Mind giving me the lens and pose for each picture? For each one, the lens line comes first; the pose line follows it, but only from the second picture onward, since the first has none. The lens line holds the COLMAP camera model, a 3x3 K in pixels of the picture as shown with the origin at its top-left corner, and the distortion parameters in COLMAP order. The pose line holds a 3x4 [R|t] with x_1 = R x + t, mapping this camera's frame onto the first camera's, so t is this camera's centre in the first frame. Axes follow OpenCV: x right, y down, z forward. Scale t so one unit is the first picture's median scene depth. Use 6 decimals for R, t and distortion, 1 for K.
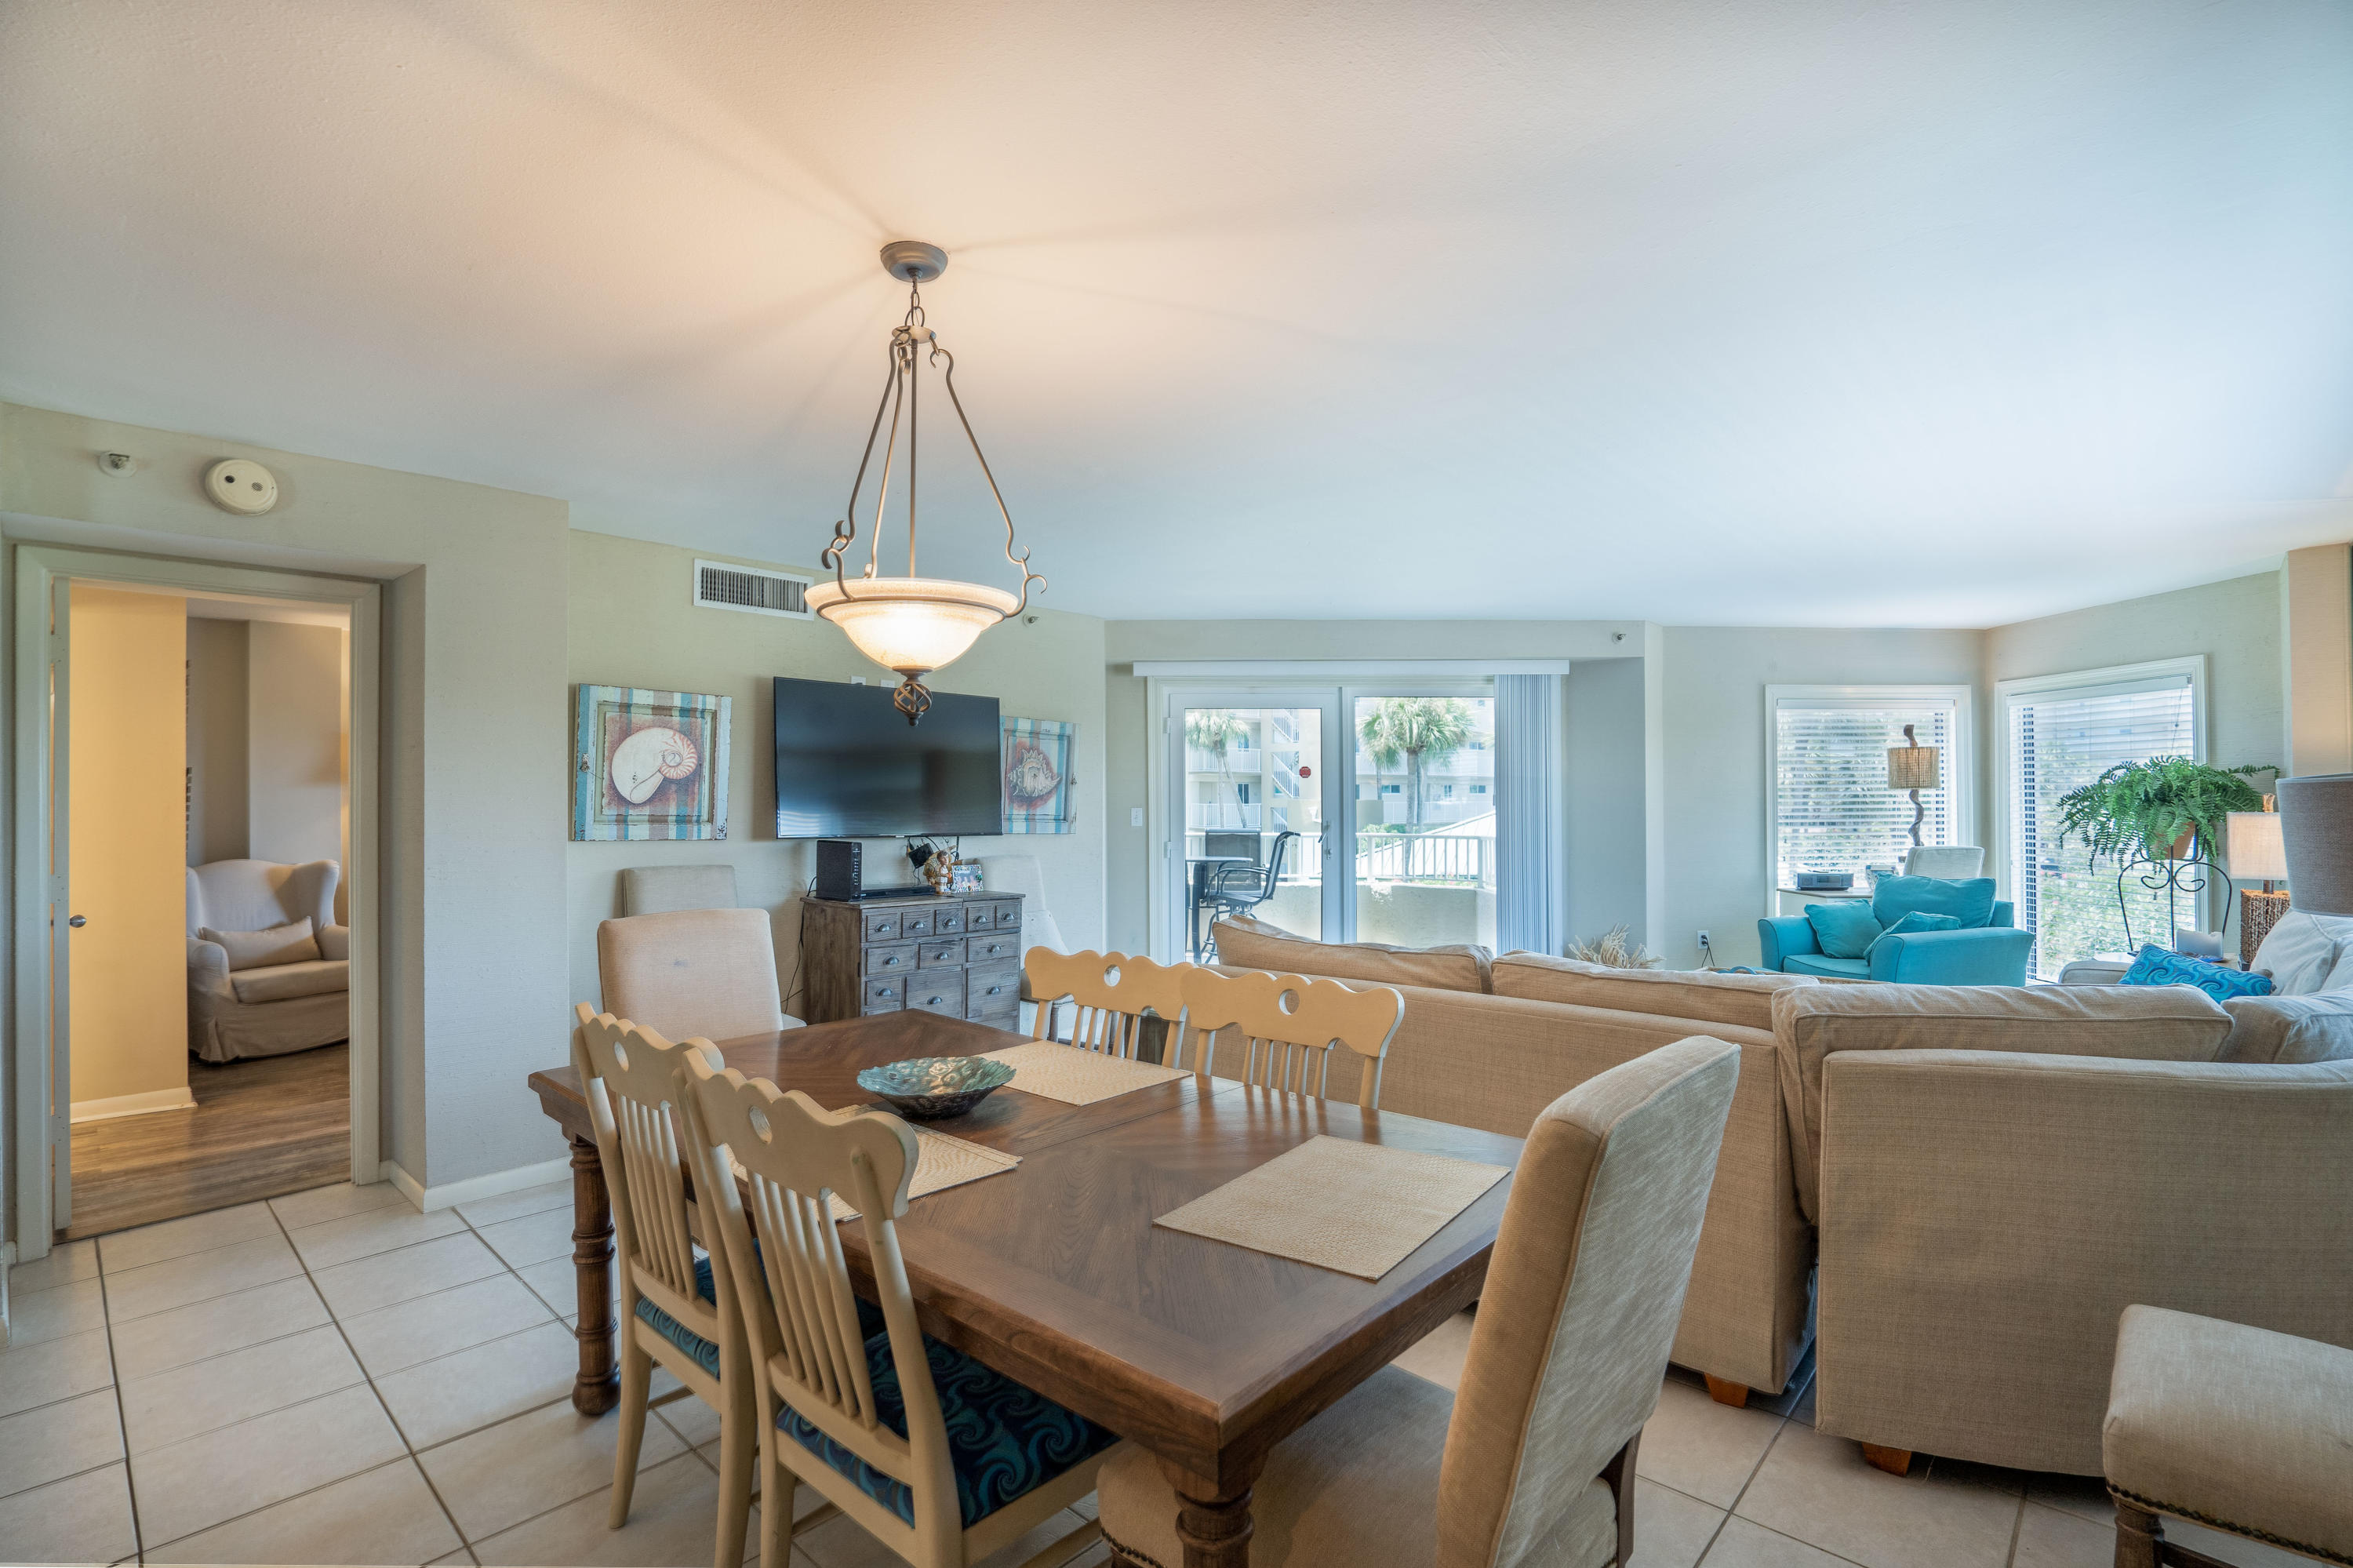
lens RADIAL K [[1101.4, 0, 1198.7], [0, 1101.4, 790.0], [0, 0, 1]] dist [-0.044060, 0.009733]
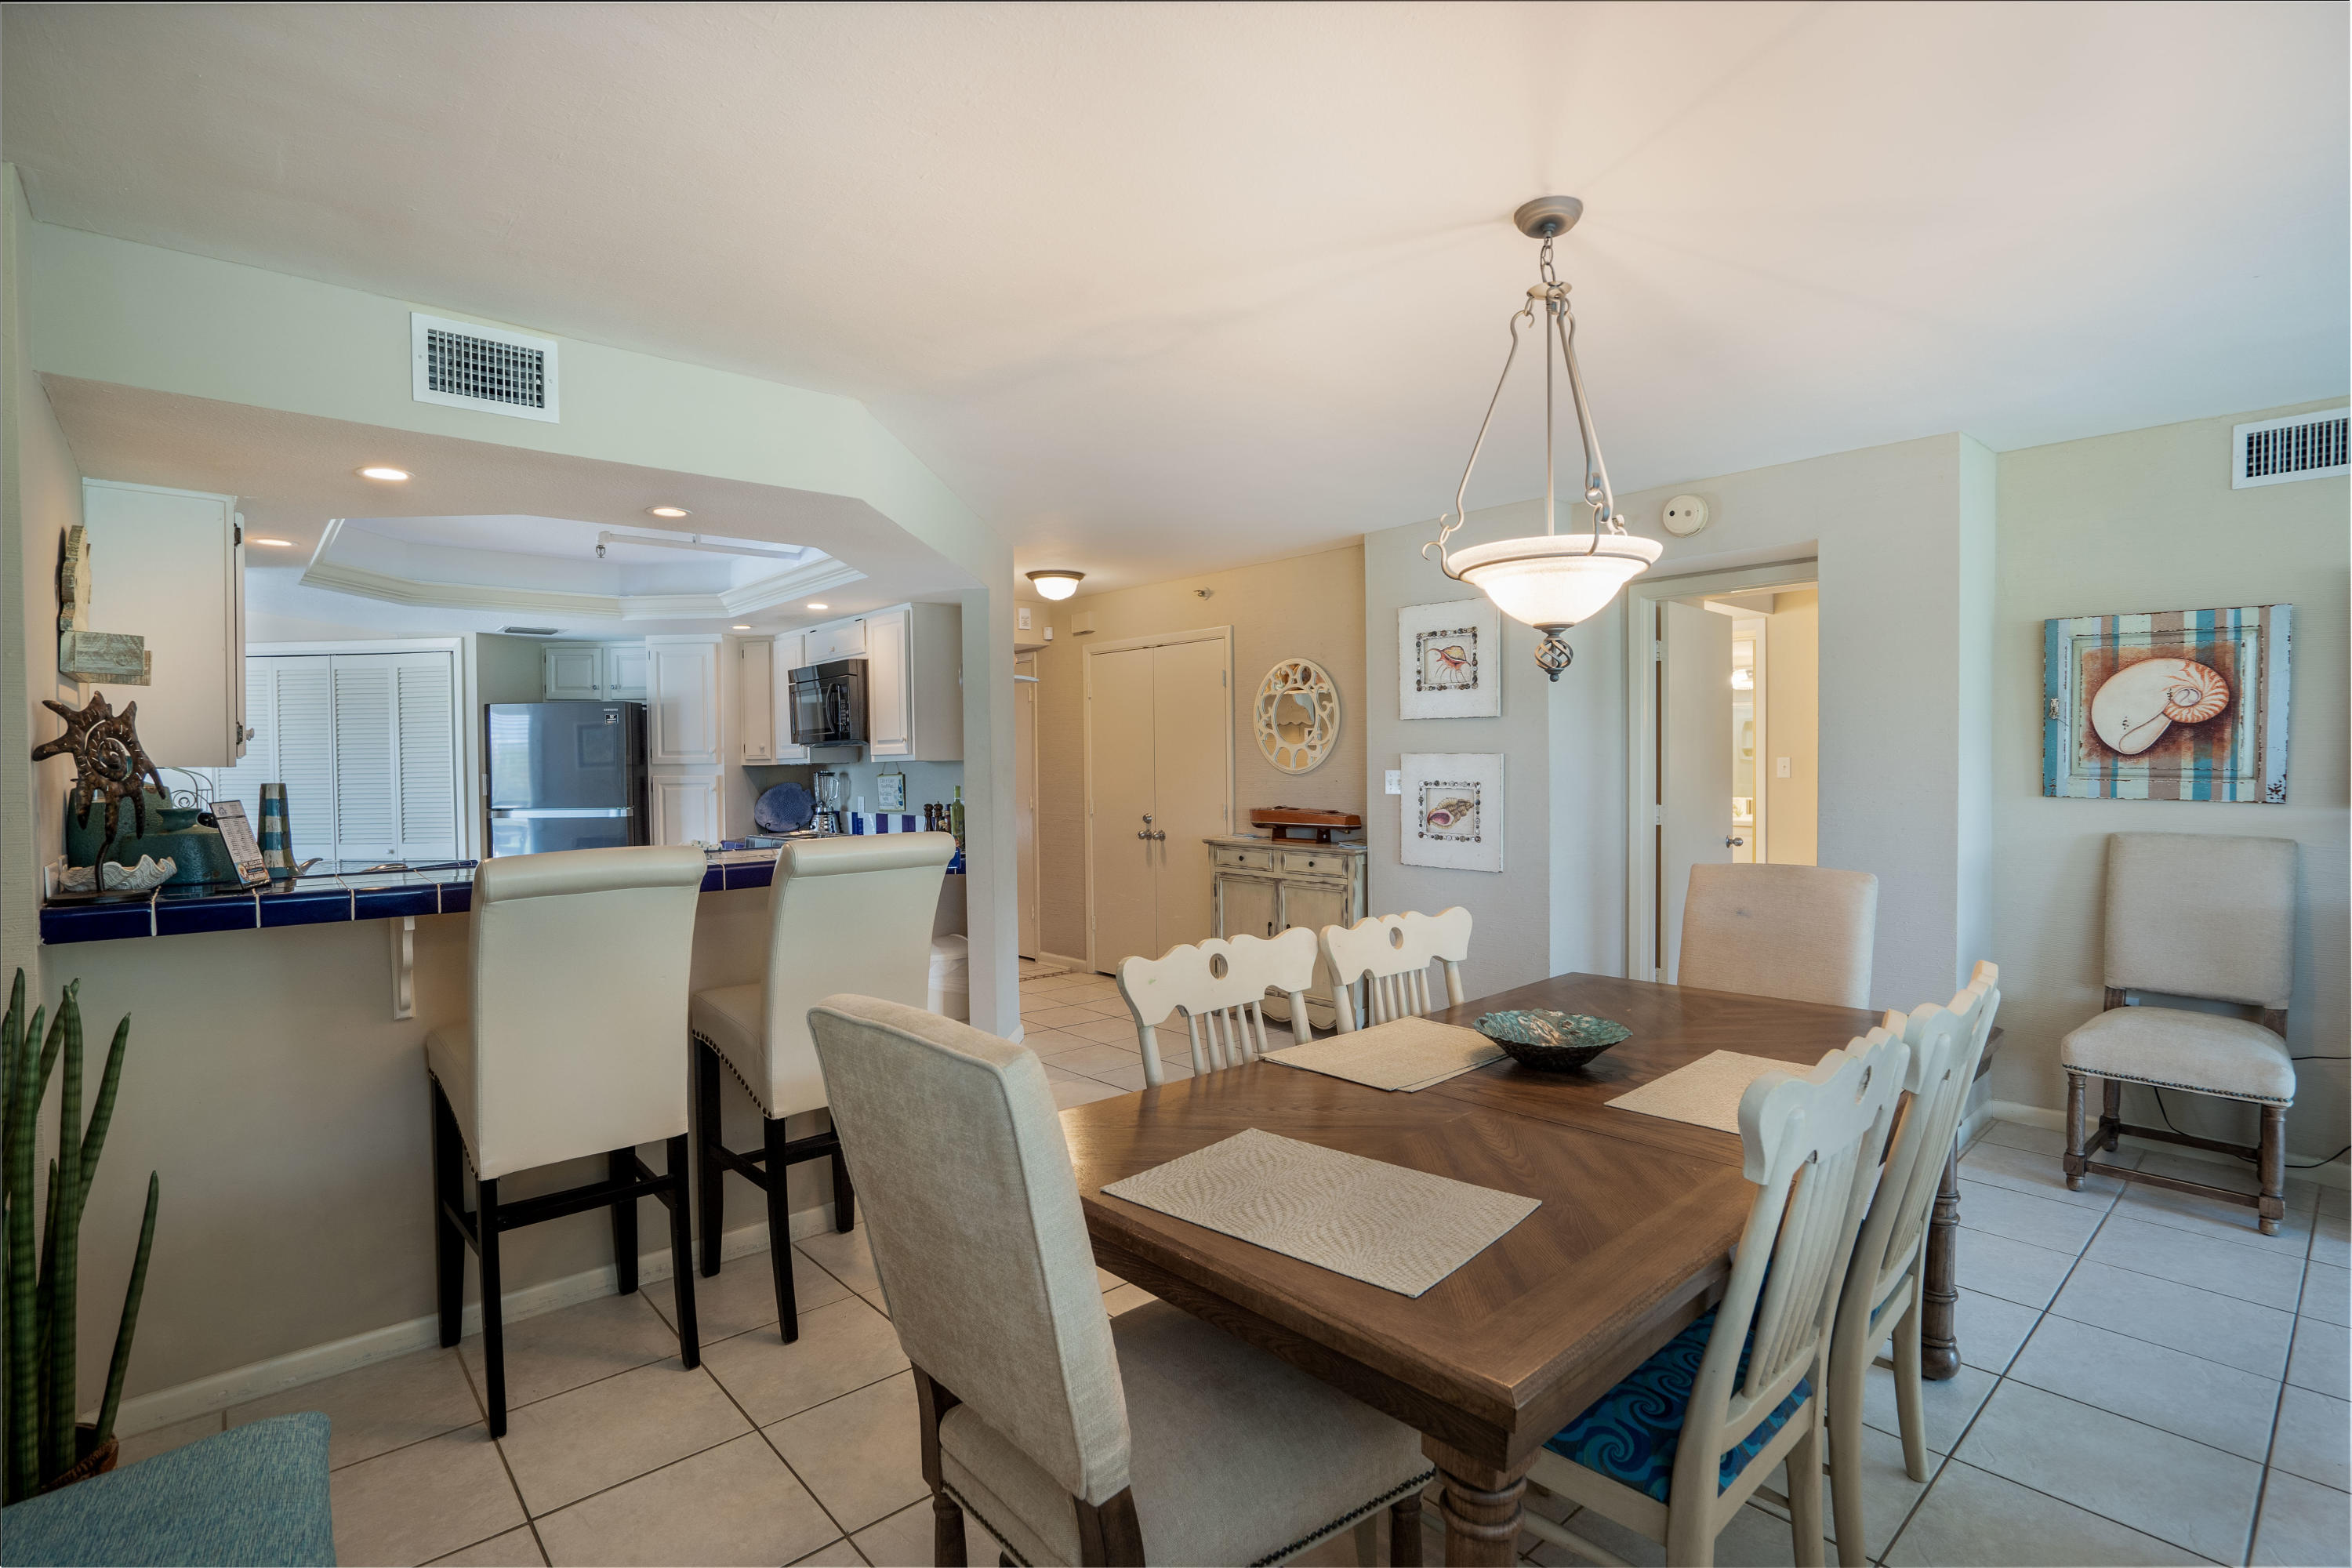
lens RADIAL K [[1100.9, 0, 1127.1], [0, 1100.9, 793.8], [0, 0, 1]] dist [-0.044060, 0.009733]
pose [[-0.133954, 0.032547, -0.990453, 0.374315], [0.019963, 0.999346, 0.030140, 0.002921], [0.990786, -0.015735, -0.134516, 0.350675]]
